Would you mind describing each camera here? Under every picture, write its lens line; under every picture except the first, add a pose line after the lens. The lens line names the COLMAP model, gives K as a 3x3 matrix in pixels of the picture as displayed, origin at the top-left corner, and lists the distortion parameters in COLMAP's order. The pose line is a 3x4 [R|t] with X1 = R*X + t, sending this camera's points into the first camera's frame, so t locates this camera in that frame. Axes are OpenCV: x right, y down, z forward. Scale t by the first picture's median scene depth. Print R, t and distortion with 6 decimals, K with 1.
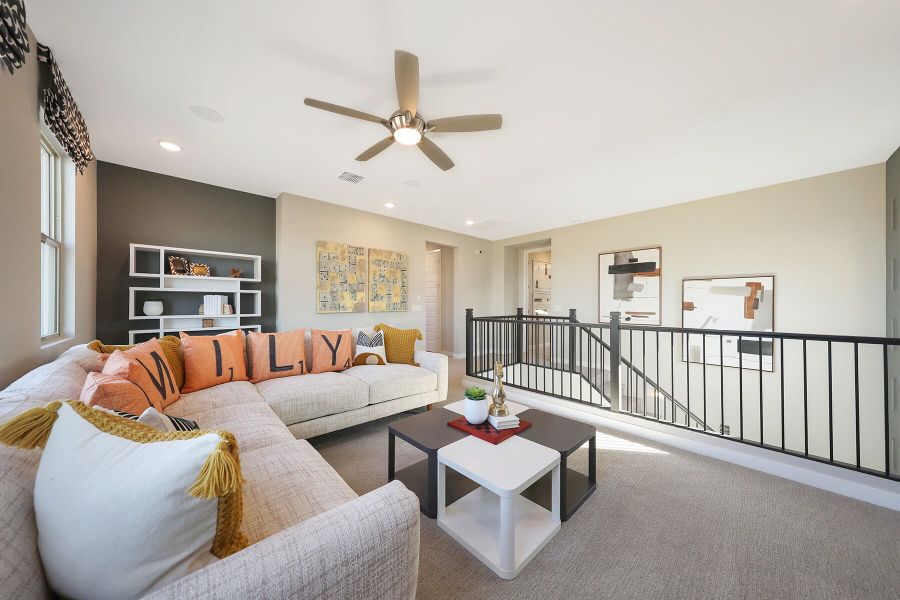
lens RADIAL K [[291.3, 0, 435.3], [0, 291.3, 301.6], [0, 0, 1]] dist [0.001122, 0.000124]
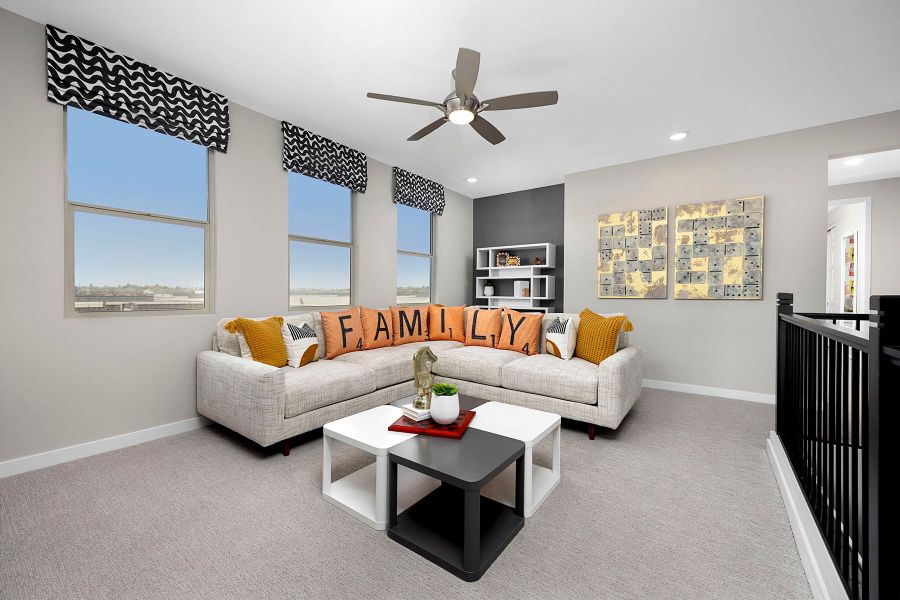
lens RADIAL K [[359.9, 0, 449.2], [0, 359.9, 294.6], [0, 0, 1]] dist [0.000386, -0.000155]
pose [[0.197419, 0.007561, -0.980290, 0.599035], [0.002055, 0.999965, 0.008126, 0.020947], [0.980317, -0.003618, 0.197397, 0.366123]]
